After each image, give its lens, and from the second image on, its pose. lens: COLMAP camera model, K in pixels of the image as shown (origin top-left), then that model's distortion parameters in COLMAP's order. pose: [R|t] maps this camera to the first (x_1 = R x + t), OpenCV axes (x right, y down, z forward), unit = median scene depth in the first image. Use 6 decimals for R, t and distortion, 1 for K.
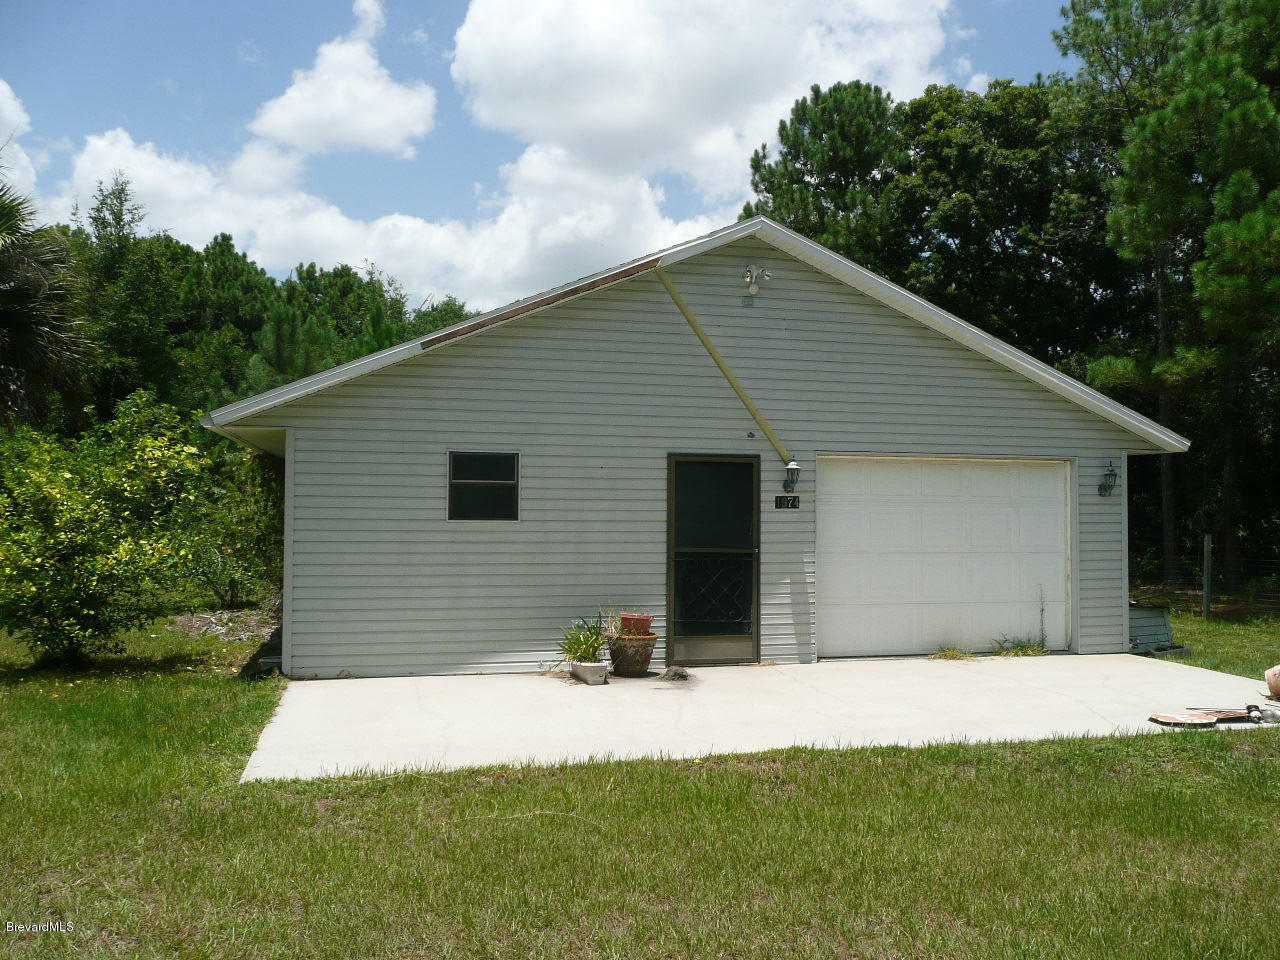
lens RADIAL K [[1017.3, 0, 510.1], [0, 1017.3, 481.3], [0, 0, 1]] dist [-0.014393, -0.002064]
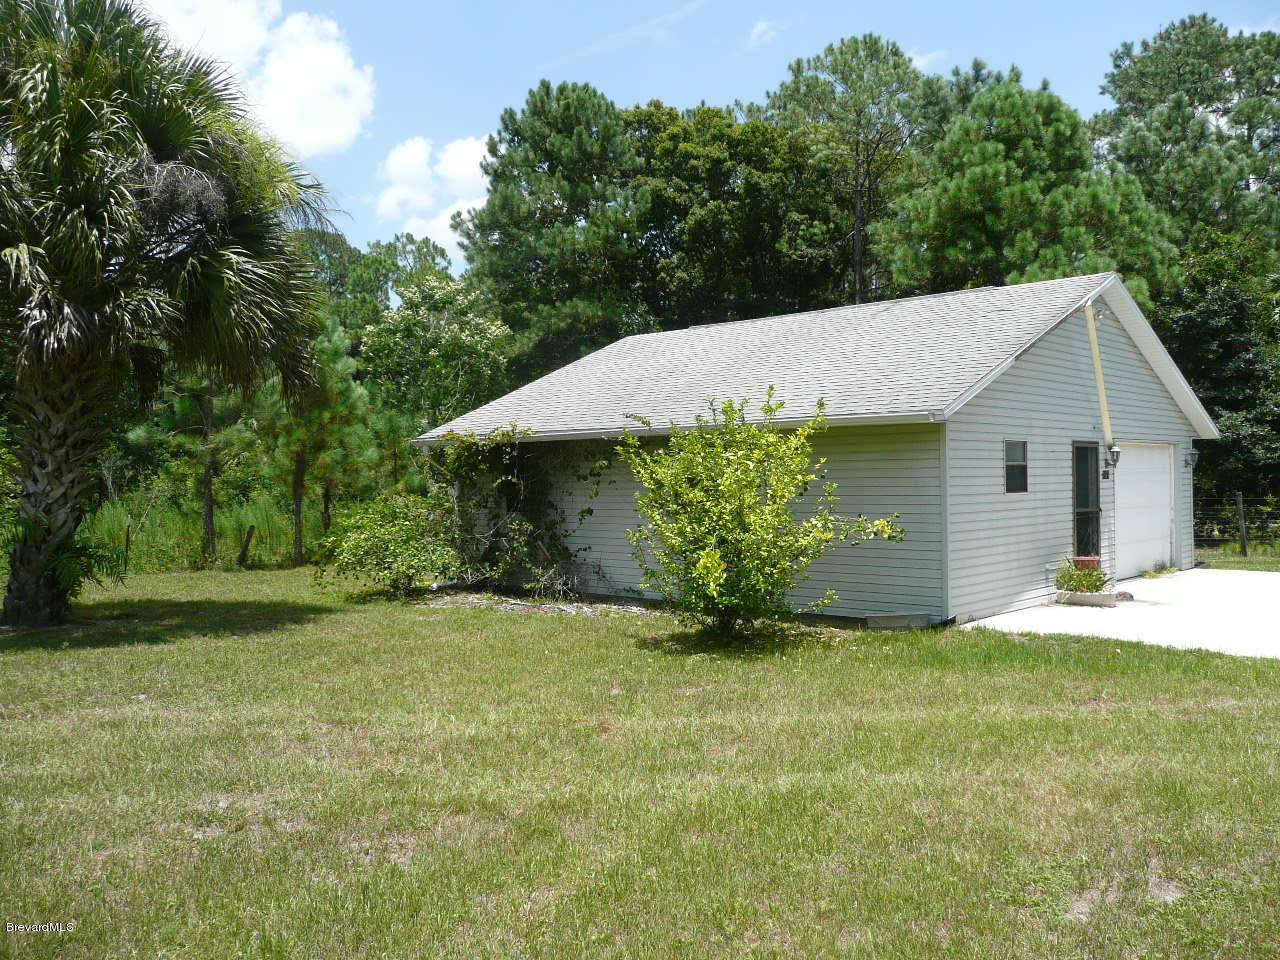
lens RADIAL K [[1029.6, 0, 640.0], [0, 1029.6, 480.0], [0, 0, 1]] dist [-0.049344, 0.005834]
pose [[0.854002, -0.019575, 0.519902, -1.067260], [0.003445, 0.999483, 0.031973, -0.020747], [-0.520259, -0.025514, 0.853628, 0.123931]]
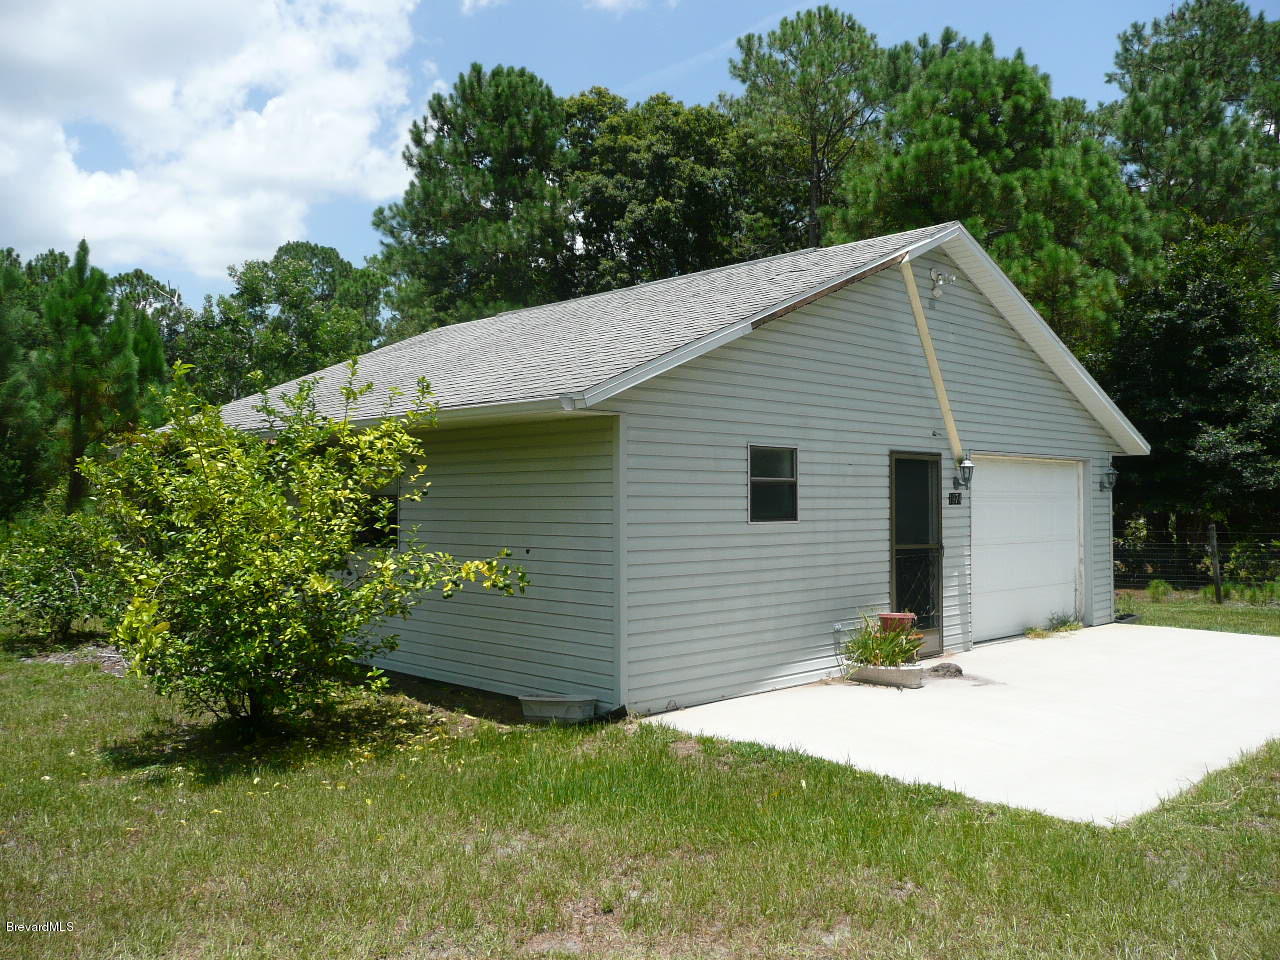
lens RADIAL K [[1079.3, 0, 640.0], [0, 1079.3, 480.0], [0, 0, 1]] dist [-0.054300, -0.001521]
pose [[0.863490, 0.001183, 0.504365, -0.586822], [-0.004728, 0.999972, 0.005750, -0.003612], [-0.504344, -0.007350, 0.863471, 0.215641]]
